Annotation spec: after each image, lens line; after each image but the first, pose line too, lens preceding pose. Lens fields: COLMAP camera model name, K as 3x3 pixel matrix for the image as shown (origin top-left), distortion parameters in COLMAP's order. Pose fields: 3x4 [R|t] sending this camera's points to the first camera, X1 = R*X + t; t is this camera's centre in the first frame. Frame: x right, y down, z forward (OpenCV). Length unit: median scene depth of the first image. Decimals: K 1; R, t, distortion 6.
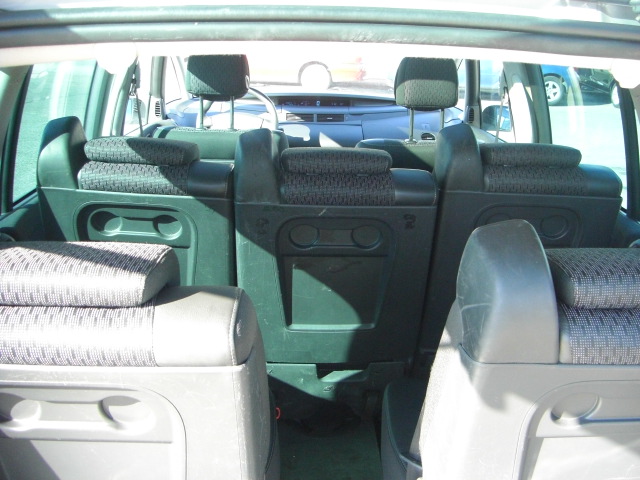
lens RADIAL K [[701.6, 0, 339.0], [0, 701.6, 241.5], [0, 0, 1]] dist [-0.148570, 0.025387]
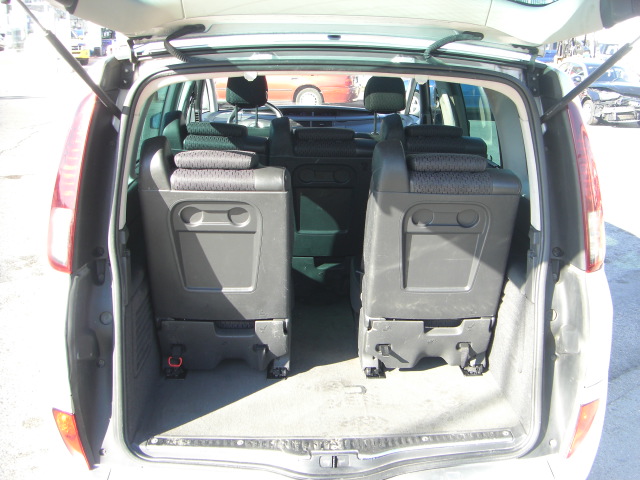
lens RADIAL K [[704.5, 0, 320.0], [0, 704.5, 240.0], [0, 0, 1]] dist [-0.133304, -0.002342]
pose [[0.999825, -0.005394, -0.017931, 0.015954], [0.004728, 0.999304, -0.037008, 0.231388], [0.018119, 0.036916, 0.999154, -0.831648]]
